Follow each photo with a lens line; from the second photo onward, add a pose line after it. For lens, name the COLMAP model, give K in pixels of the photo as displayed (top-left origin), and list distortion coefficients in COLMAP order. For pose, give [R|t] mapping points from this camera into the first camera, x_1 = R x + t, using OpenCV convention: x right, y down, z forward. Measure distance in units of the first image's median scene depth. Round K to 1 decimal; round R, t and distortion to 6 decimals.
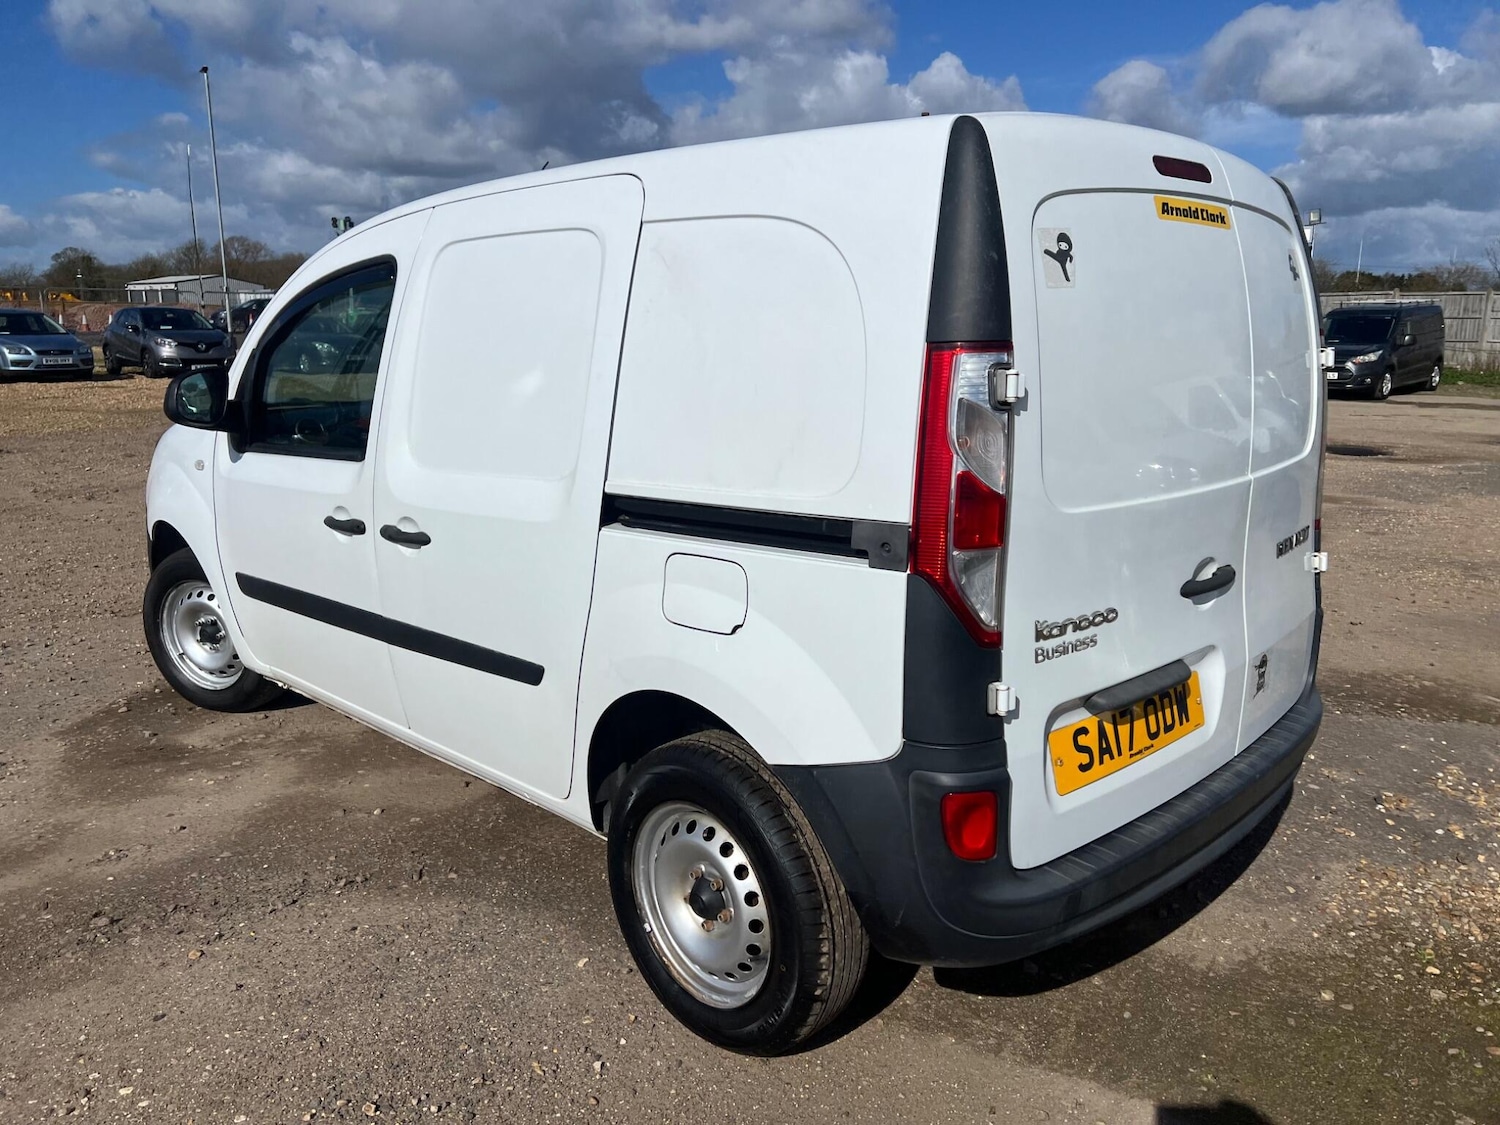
lens RADIAL K [[1109.1, 0, 750.1], [0, 1109.1, 534.7], [0, 0, 1]] dist [0.053308, -0.051404]
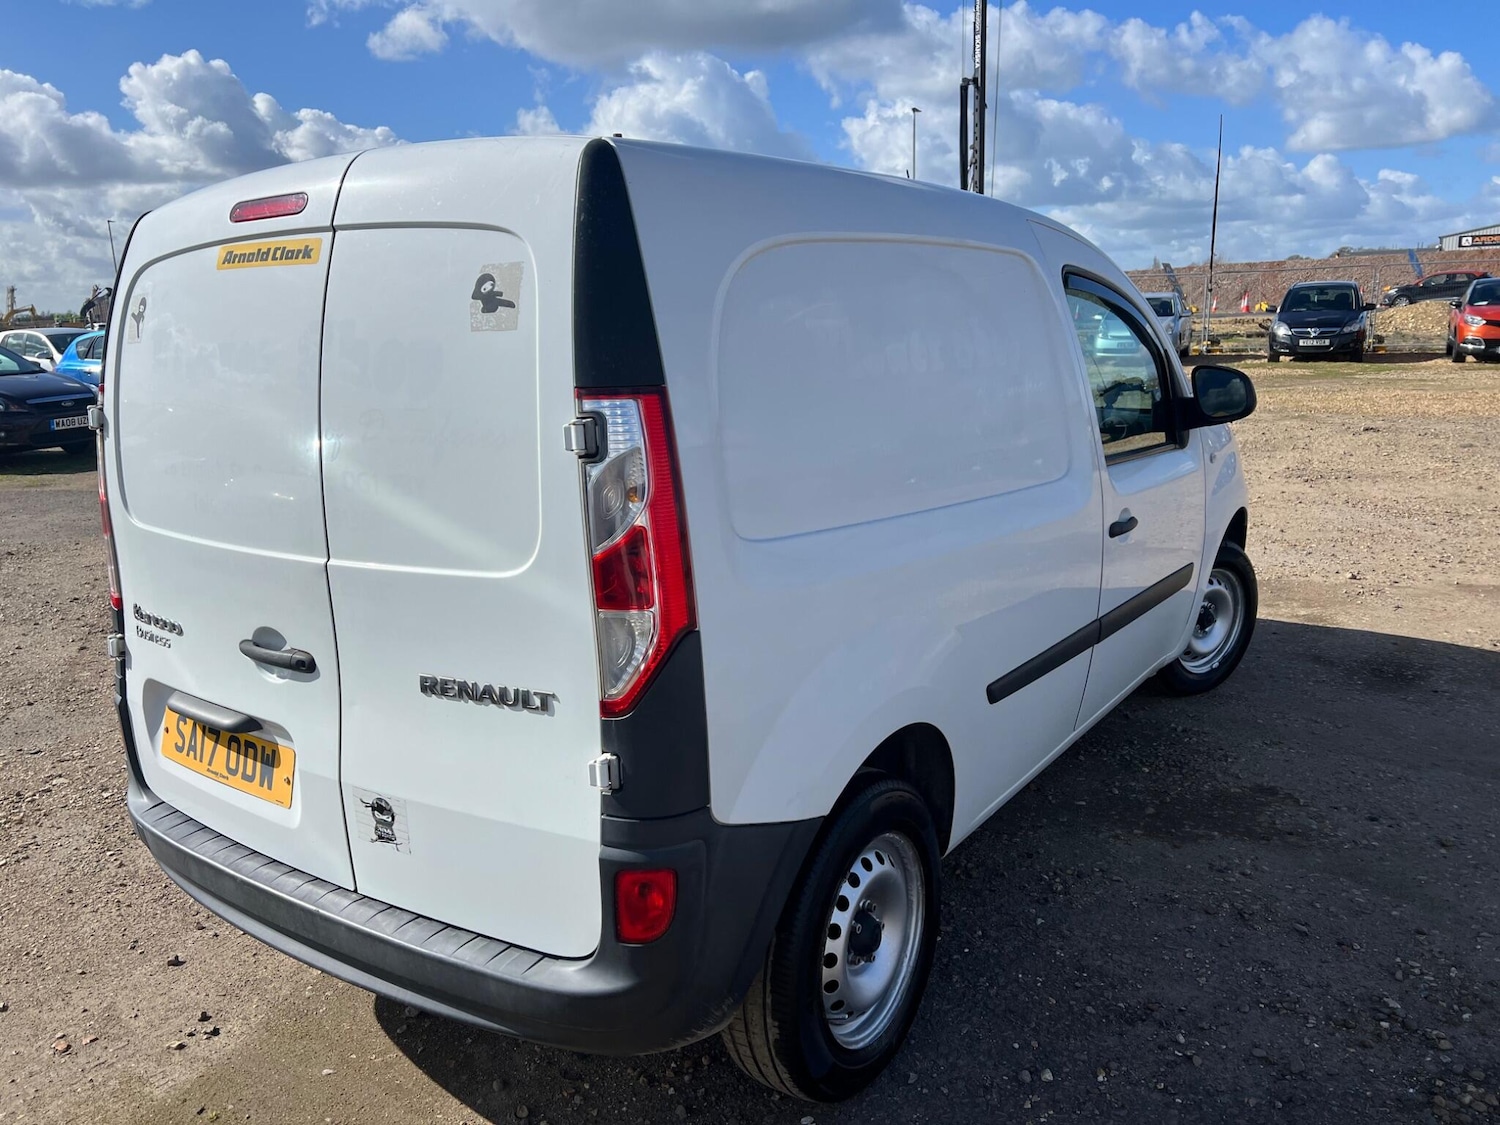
lens RADIAL K [[1111.3, 0, 730.0], [0, 1111.3, 566.0], [0, 0, 1]] dist [0.050272, -0.059414]
pose [[0.175501, 0.204971, -0.962905, 1.311258], [-0.152157, 0.971981, 0.179170, -0.244848], [0.972650, 0.115069, 0.201771, 1.135539]]
